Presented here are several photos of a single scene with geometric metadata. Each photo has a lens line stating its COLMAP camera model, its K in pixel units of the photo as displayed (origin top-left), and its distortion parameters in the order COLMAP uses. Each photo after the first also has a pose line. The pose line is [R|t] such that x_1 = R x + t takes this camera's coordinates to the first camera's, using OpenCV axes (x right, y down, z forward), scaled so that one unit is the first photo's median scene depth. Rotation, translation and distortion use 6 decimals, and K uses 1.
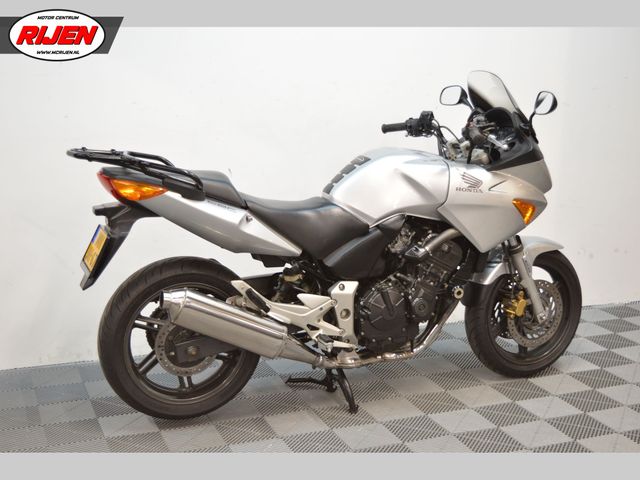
lens RADIAL K [[953.8, 0, 322.2], [0, 953.8, 240.6], [0, 0, 1]] dist [-0.033839, 0.000000]
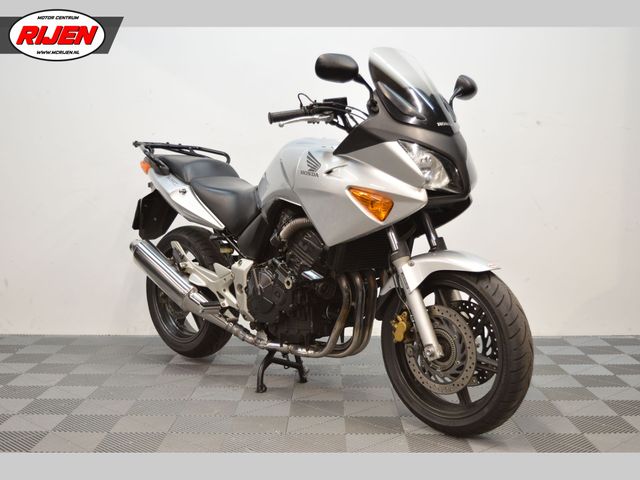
lens RADIAL K [[799.0, 0, 321.9], [0, 799.0, 239.1], [0, 0, 1]] dist [-0.002226, 0.000000]
pose [[0.380453, 0.056652, -0.923063, 0.884240], [-0.188596, 0.981899, -0.017469, 0.020447], [0.905366, 0.180732, 0.384251, 0.729827]]
